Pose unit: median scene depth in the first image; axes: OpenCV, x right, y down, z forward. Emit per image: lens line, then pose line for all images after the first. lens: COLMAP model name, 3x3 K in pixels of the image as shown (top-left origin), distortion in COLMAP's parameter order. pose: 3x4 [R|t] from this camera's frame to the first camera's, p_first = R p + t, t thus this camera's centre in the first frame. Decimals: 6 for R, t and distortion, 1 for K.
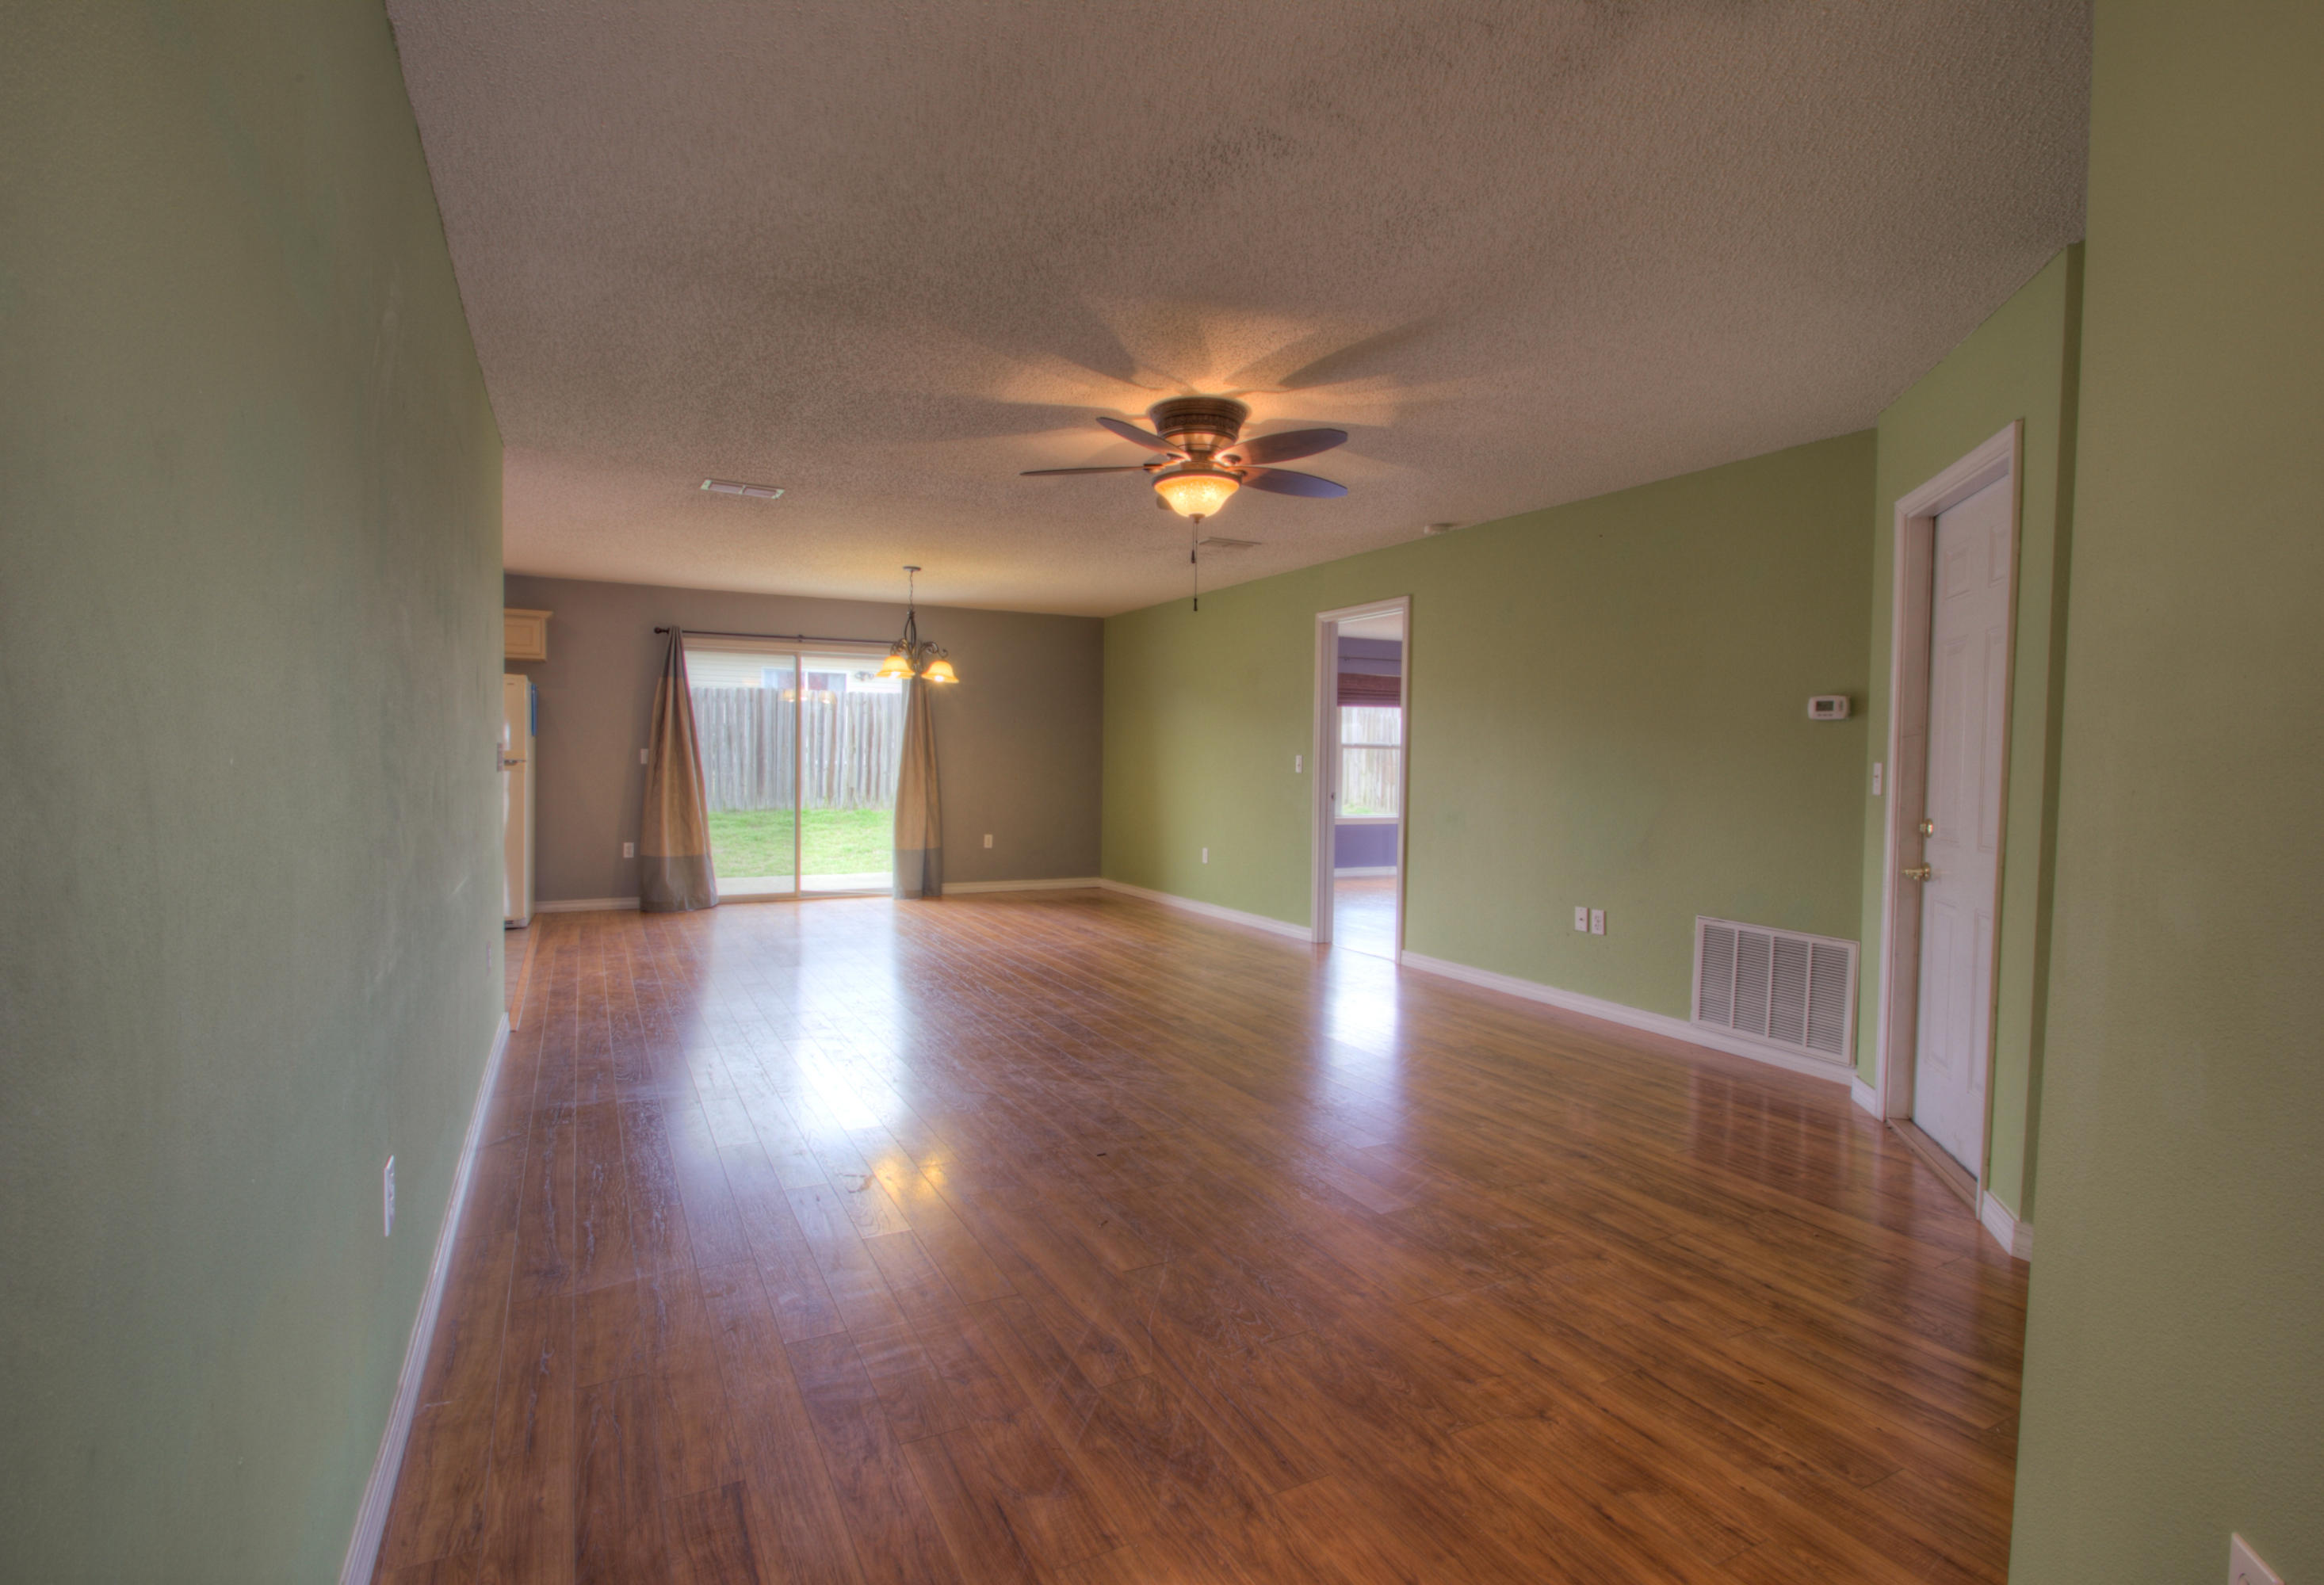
lens RADIAL K [[1111.5, 0, 1141.2], [0, 1111.5, 792.5], [0, 0, 1]] dist [0.003599, -0.013627]
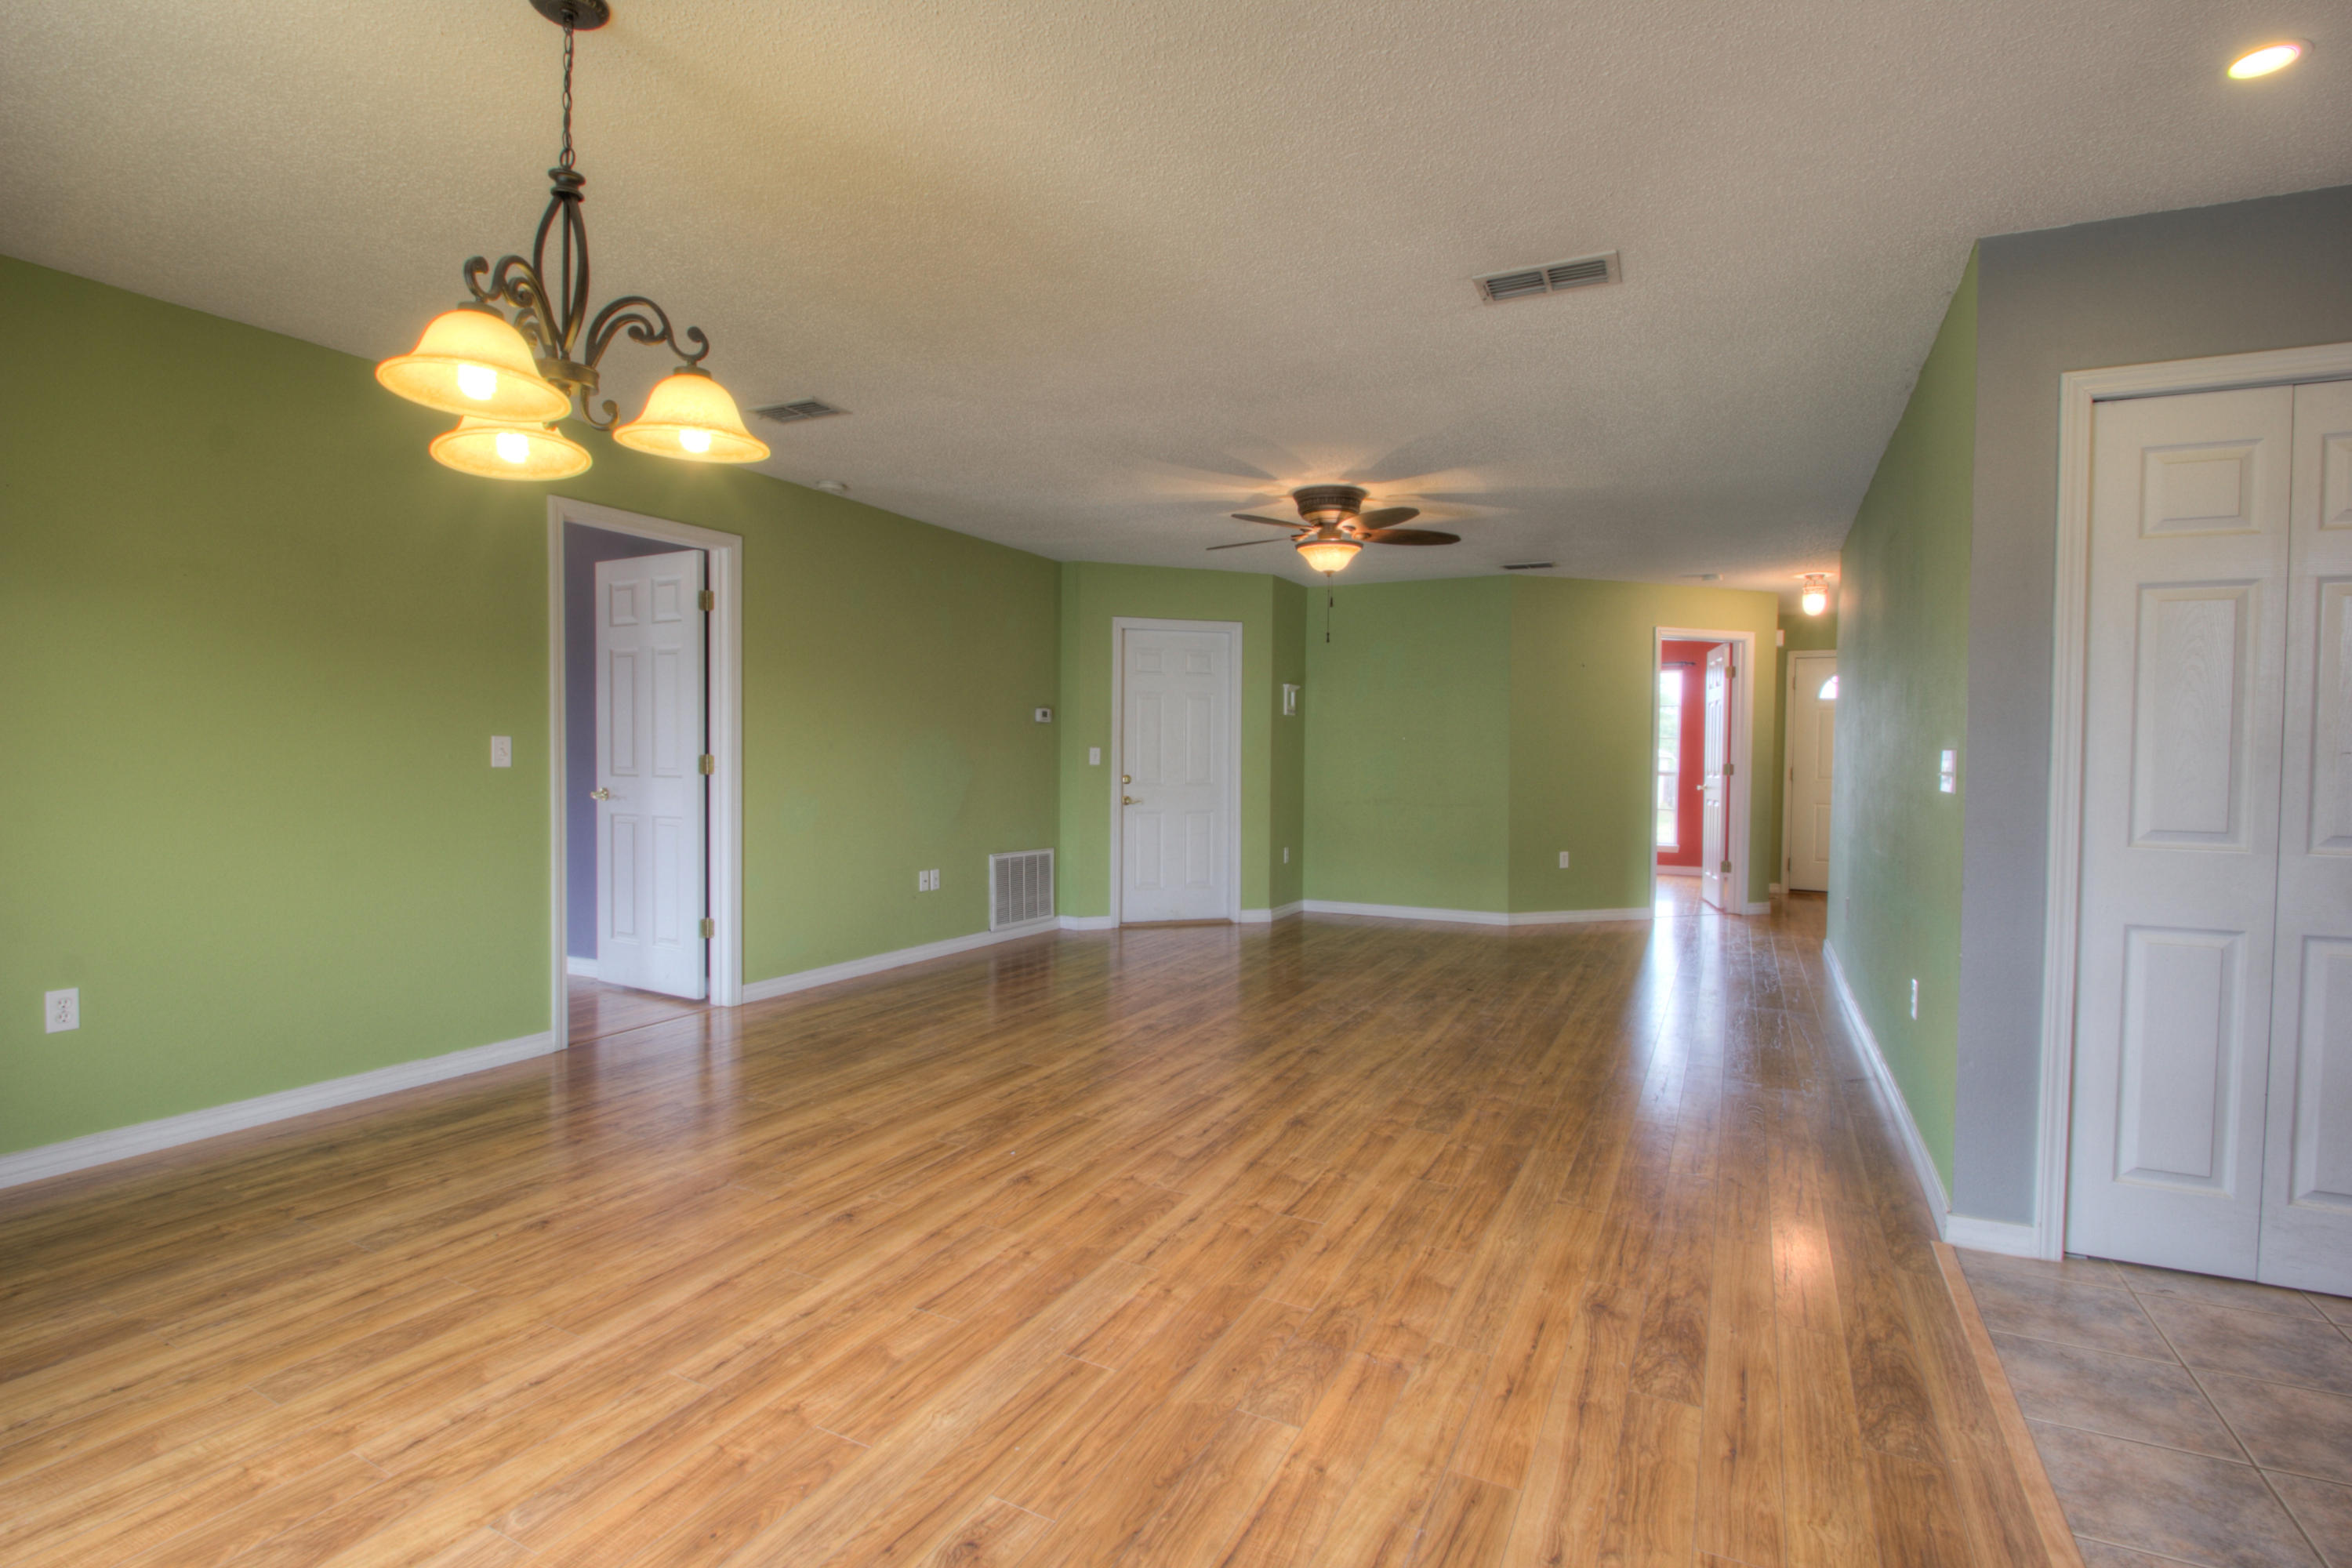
lens RADIAL K [[1093.0, 0, 1181.2], [0, 1093.0, 779.4], [0, 0, 1]] dist [0.011482, -0.017485]
pose [[-0.589515, -0.039719, 0.806780, -0.468259], [0.007458, 0.998480, 0.054607, -0.036826], [-0.807723, 0.038209, -0.588323, 0.984532]]
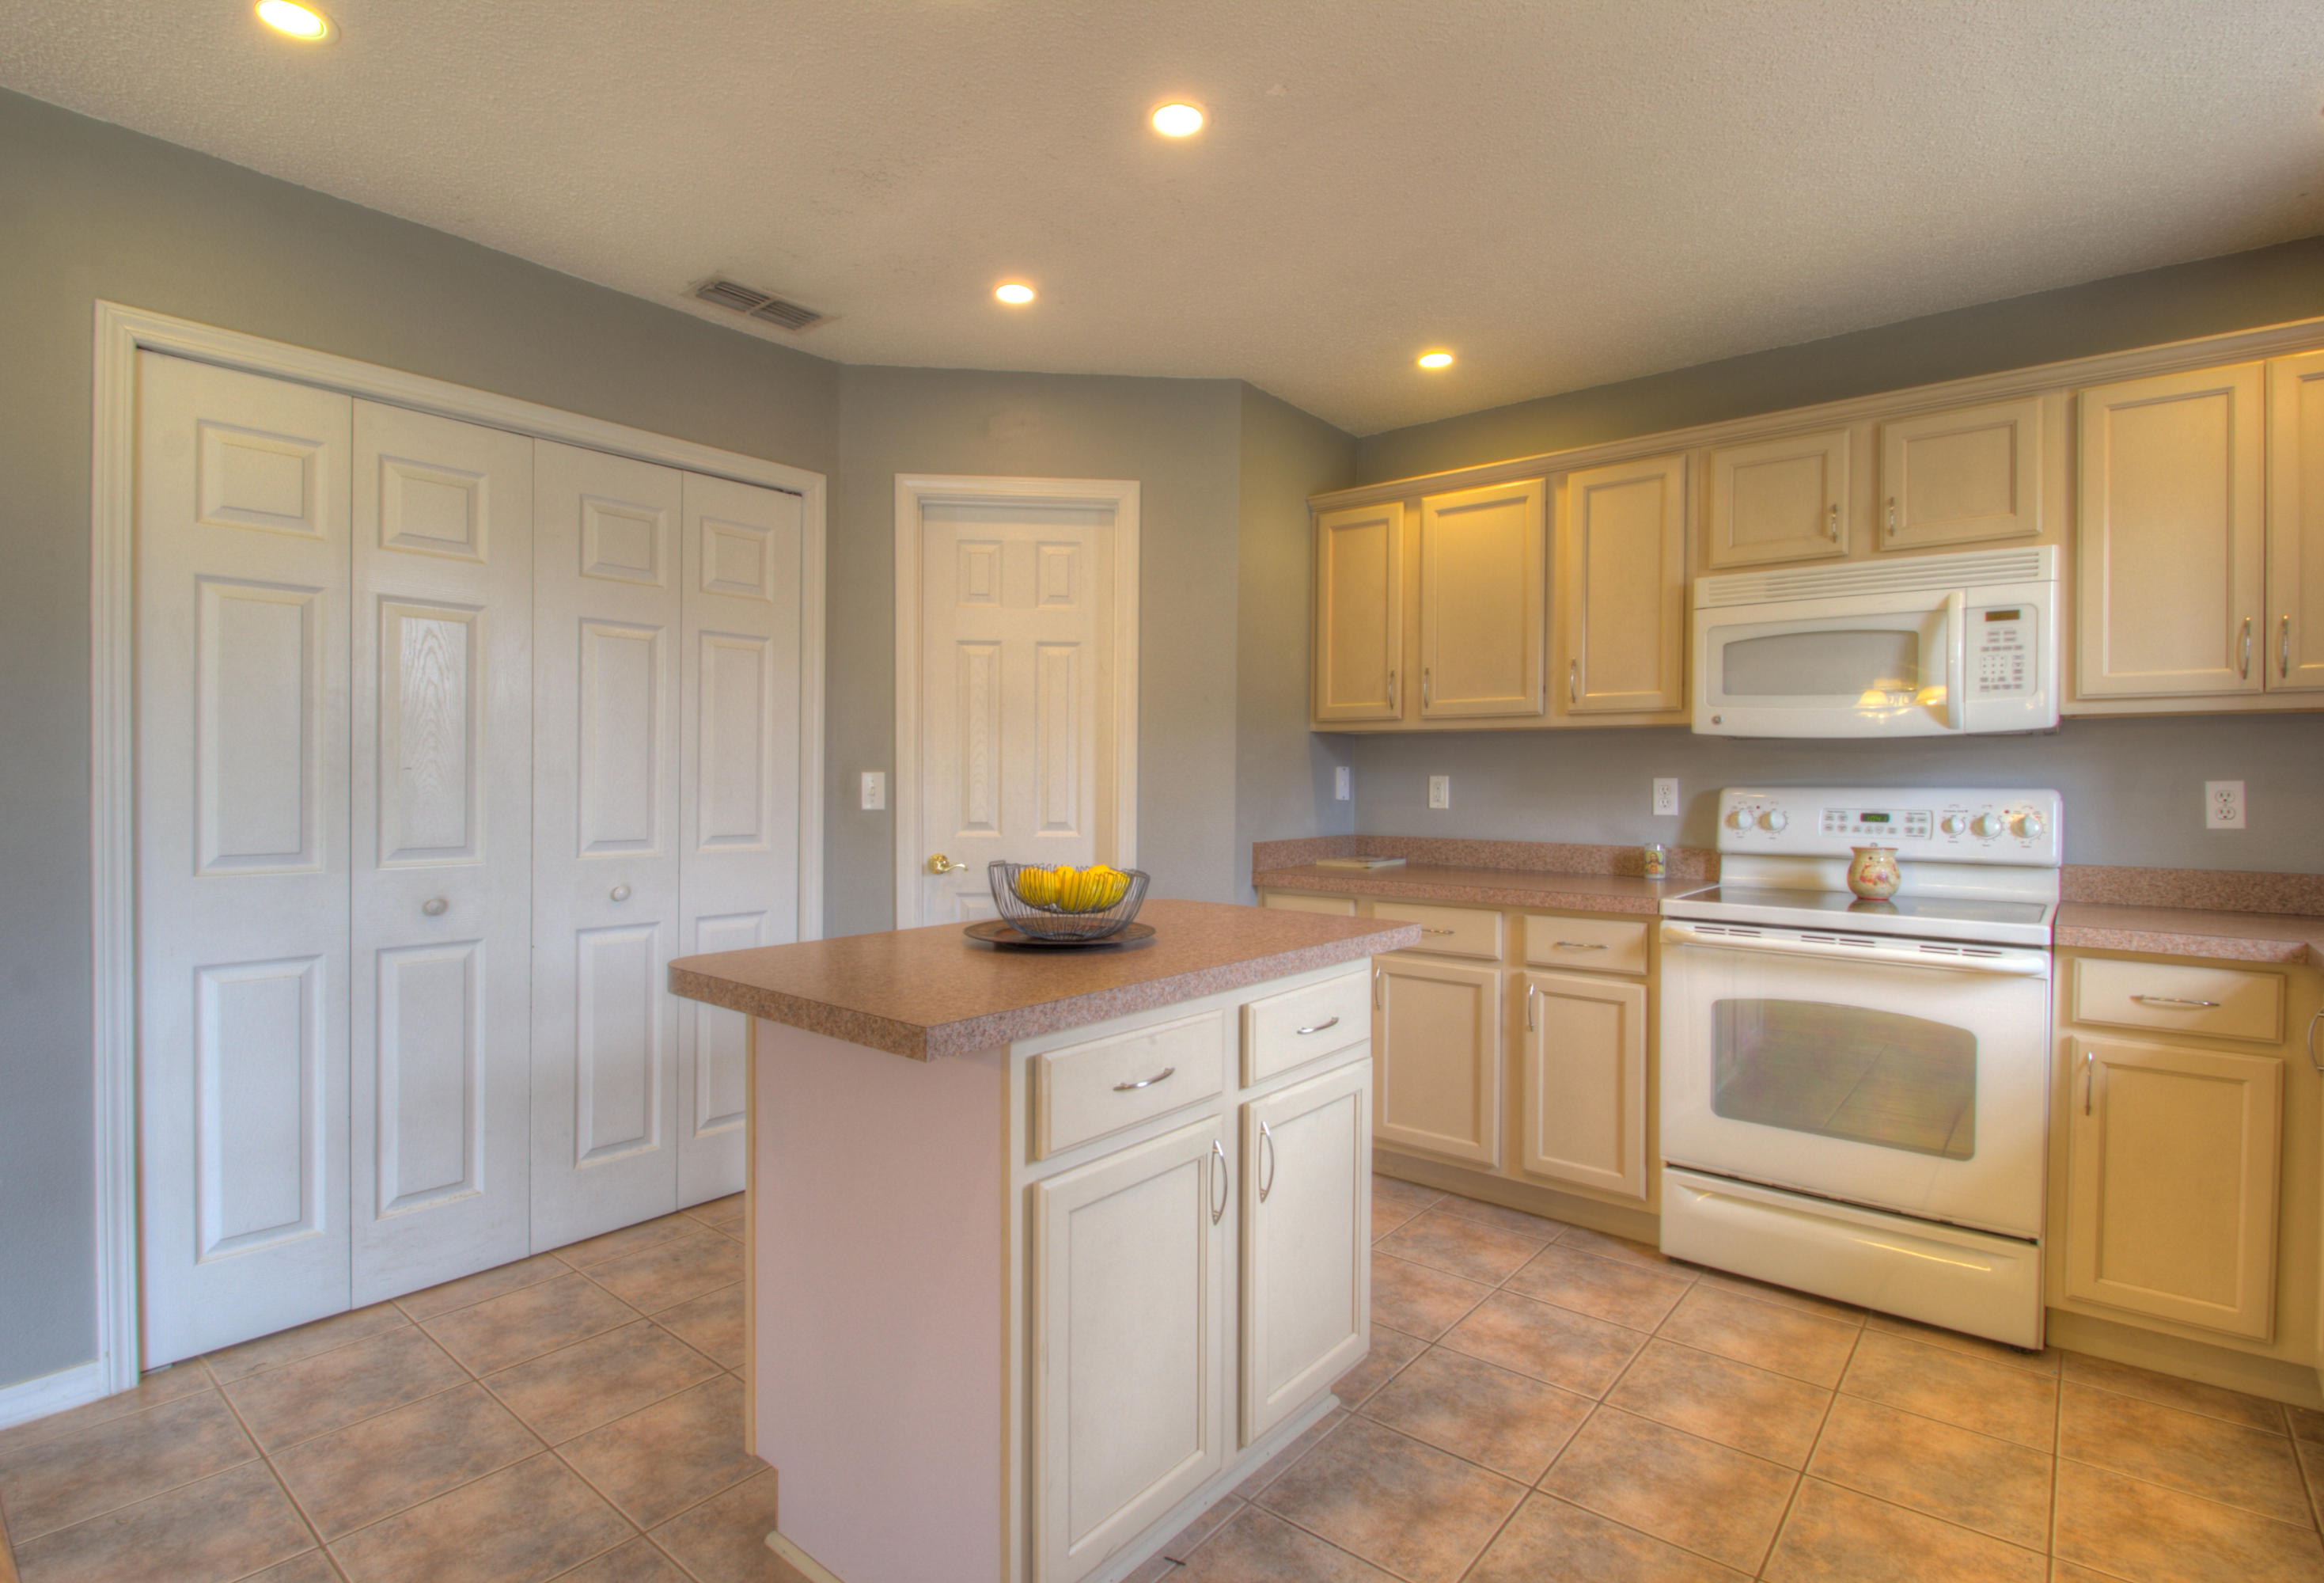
lens RADIAL K [[1111.8, 0, 1141.2], [0, 1111.8, 791.5], [0, 0, 1]] dist [0.003599, -0.013627]
pose [[-0.919727, -0.014786, -0.392280, -0.485578], [-0.031153, 0.998888, 0.035391, -0.036637], [0.391320, 0.044771, -0.919165, 0.924192]]
